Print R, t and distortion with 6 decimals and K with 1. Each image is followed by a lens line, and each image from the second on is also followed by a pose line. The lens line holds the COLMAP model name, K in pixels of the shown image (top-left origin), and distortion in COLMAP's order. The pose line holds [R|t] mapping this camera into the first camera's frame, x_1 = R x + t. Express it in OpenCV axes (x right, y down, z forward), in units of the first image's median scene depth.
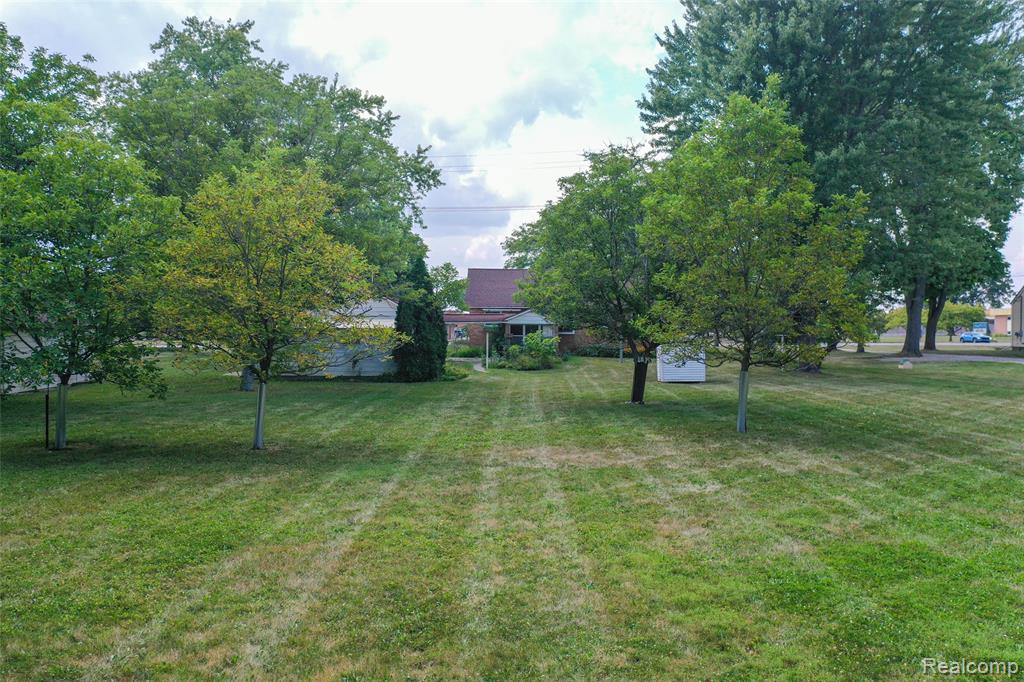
lens RADIAL K [[816.6, 0, 512.0], [0, 816.6, 341.0], [0, 0, 1]] dist [0.000368, 0.006983]
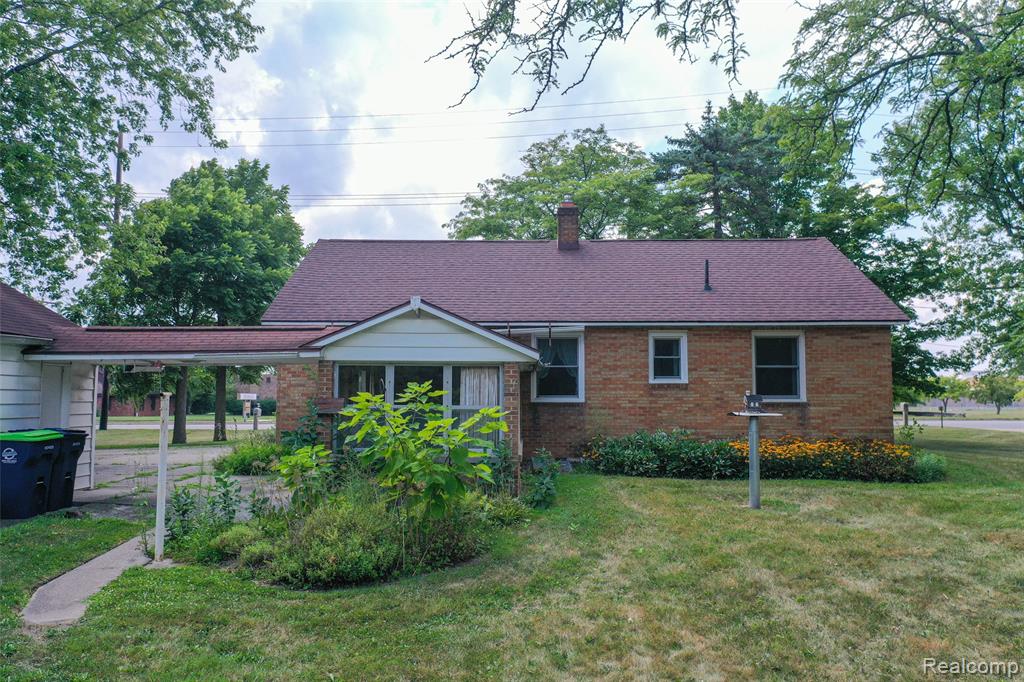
lens RADIAL K [[816.6, 0, 512.0], [0, 816.6, 341.0], [0, 0, 1]] dist [0.000368, 0.006983]
pose [[0.999675, -0.001744, -0.025427, 0.063430], [-0.000549, 0.995951, -0.089892, -0.004011], [0.025481, 0.089876, 0.995627, 0.759267]]
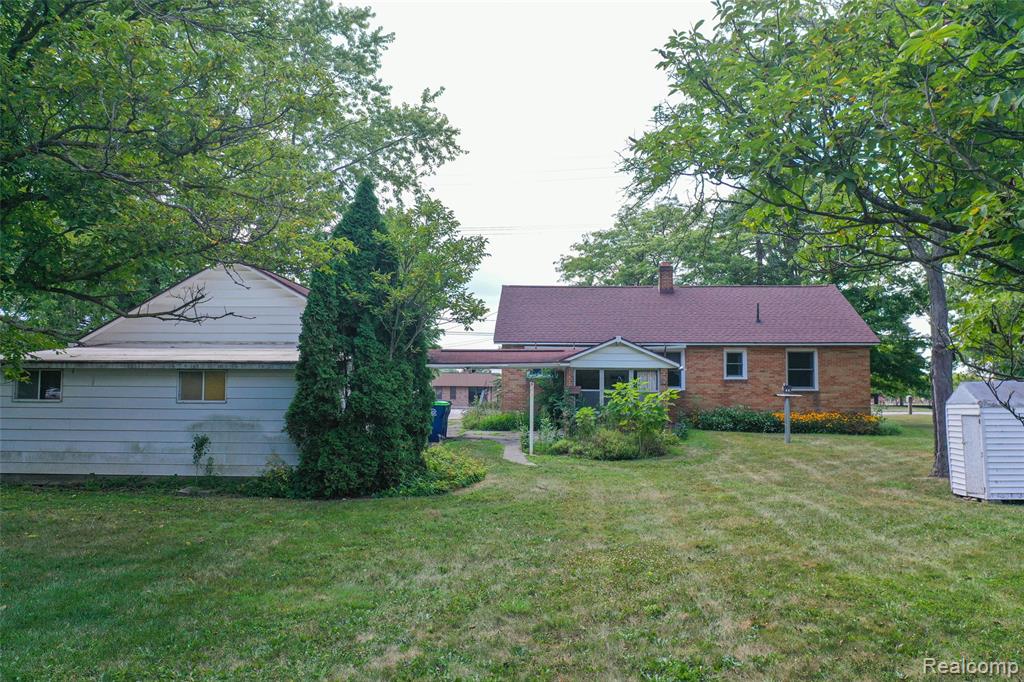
lens RADIAL K [[816.6, 0, 512.0], [0, 816.6, 341.0], [0, 0, 1]] dist [0.000368, 0.006983]
pose [[0.998241, -0.000315, -0.059290, -0.012291], [-0.004768, 0.996321, -0.085572, 0.007363], [0.059099, 0.085704, 0.994566, 0.485000]]
